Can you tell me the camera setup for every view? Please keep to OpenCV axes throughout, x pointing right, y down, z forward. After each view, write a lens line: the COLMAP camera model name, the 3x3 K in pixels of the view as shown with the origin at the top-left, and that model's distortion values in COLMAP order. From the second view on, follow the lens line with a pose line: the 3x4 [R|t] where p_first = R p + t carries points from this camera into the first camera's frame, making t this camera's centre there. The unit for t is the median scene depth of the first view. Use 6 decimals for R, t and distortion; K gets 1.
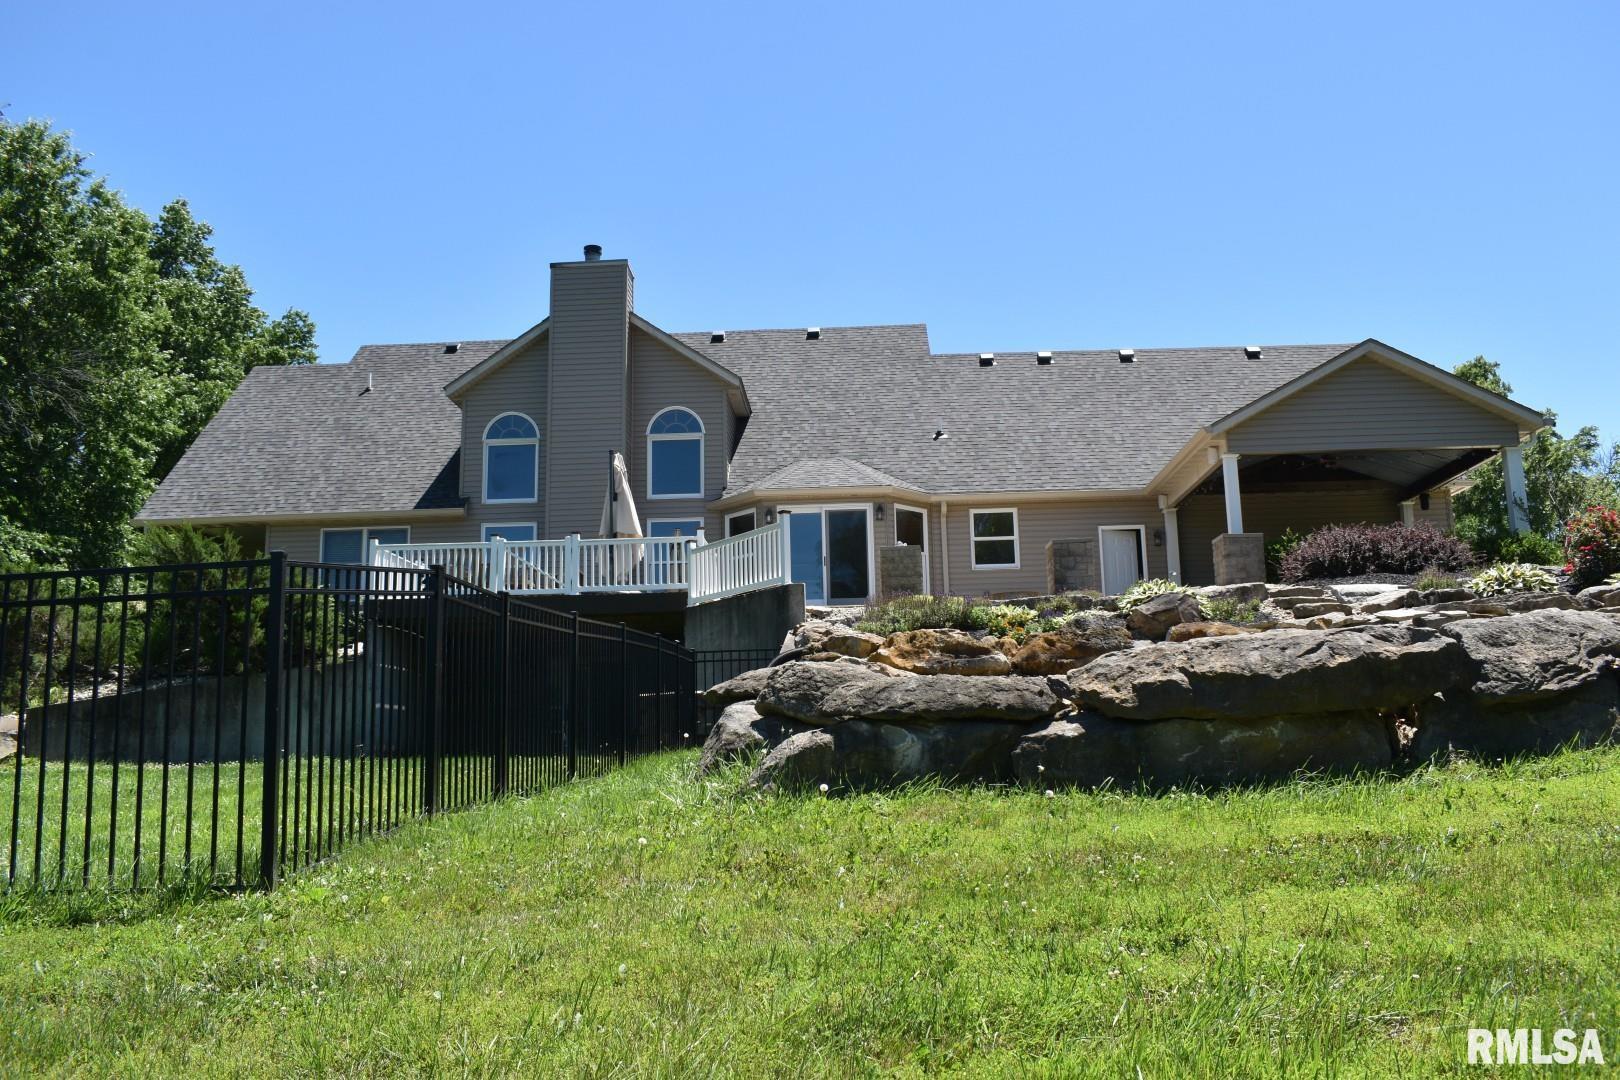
lens RADIAL K [[1254.7, 0, 812.4], [0, 1254.7, 542.0], [0, 0, 1]] dist [-0.088890, -0.001841]
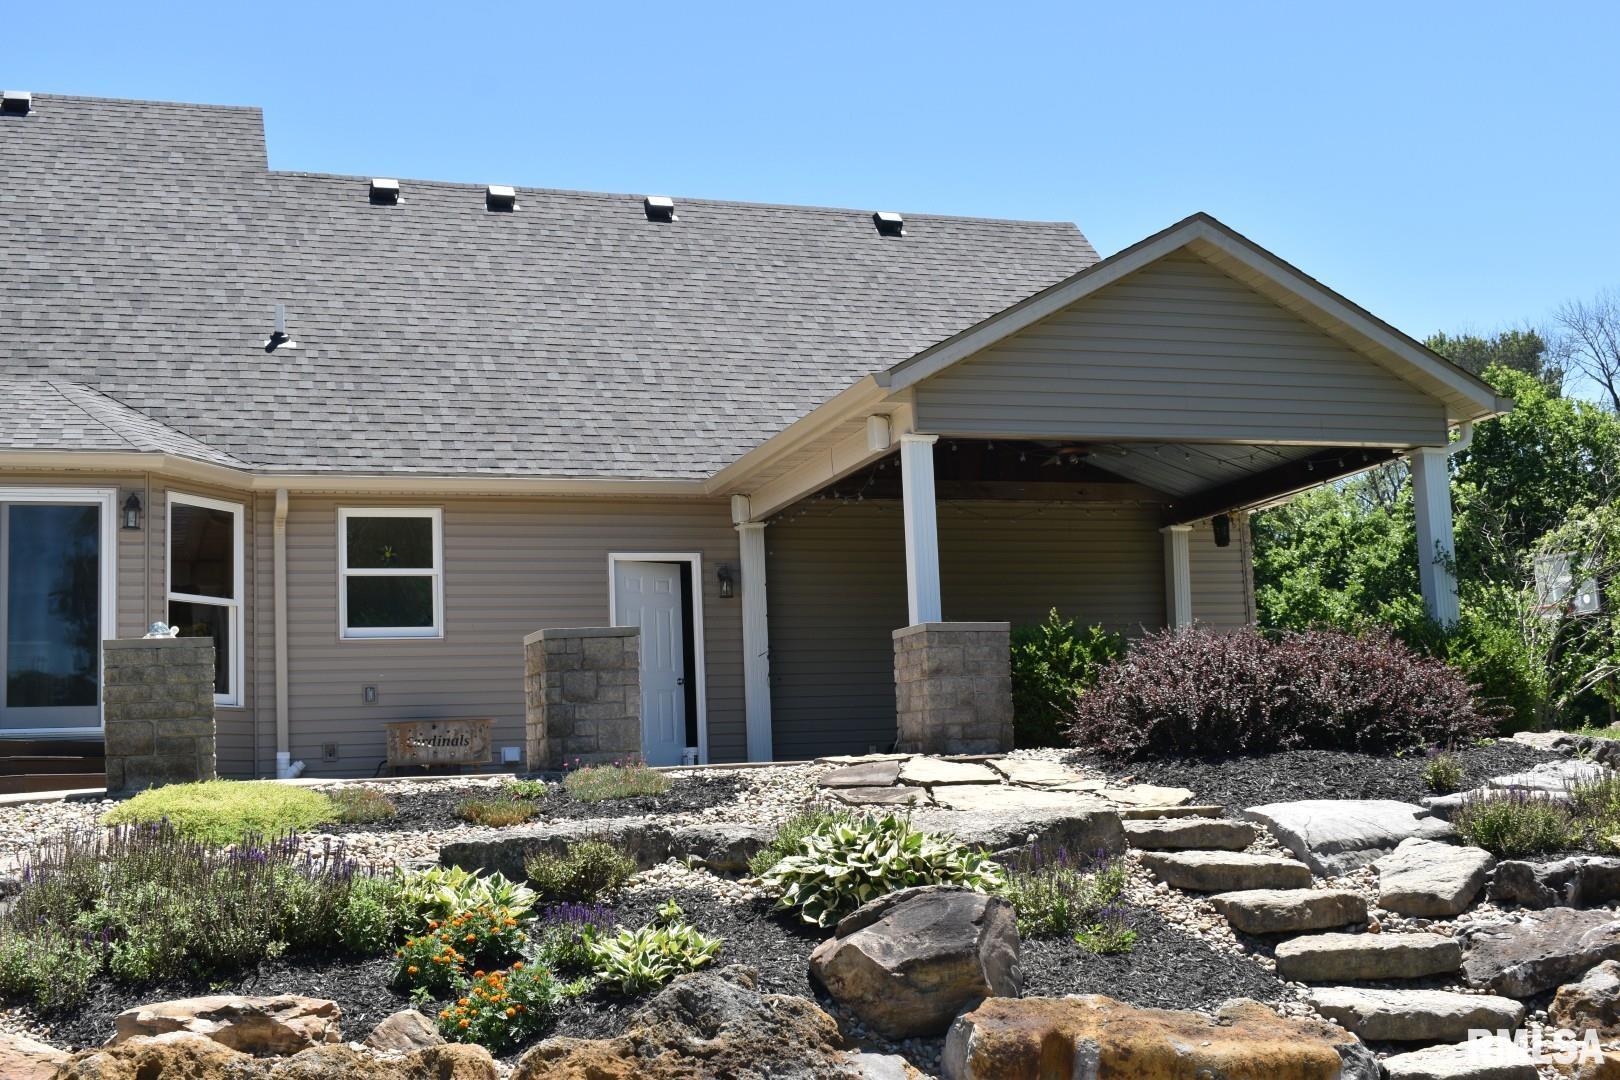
lens RADIAL K [[1858.7, 0, 814.8], [0, 1858.7, 533.7], [0, 0, 1]] dist [-0.060564, 0.000000]
pose [[0.926958, 0.031619, 0.373831, 0.033082], [-0.041429, 0.998975, 0.018234, -0.036414], [-0.372871, -0.032390, 0.927318, 0.299021]]
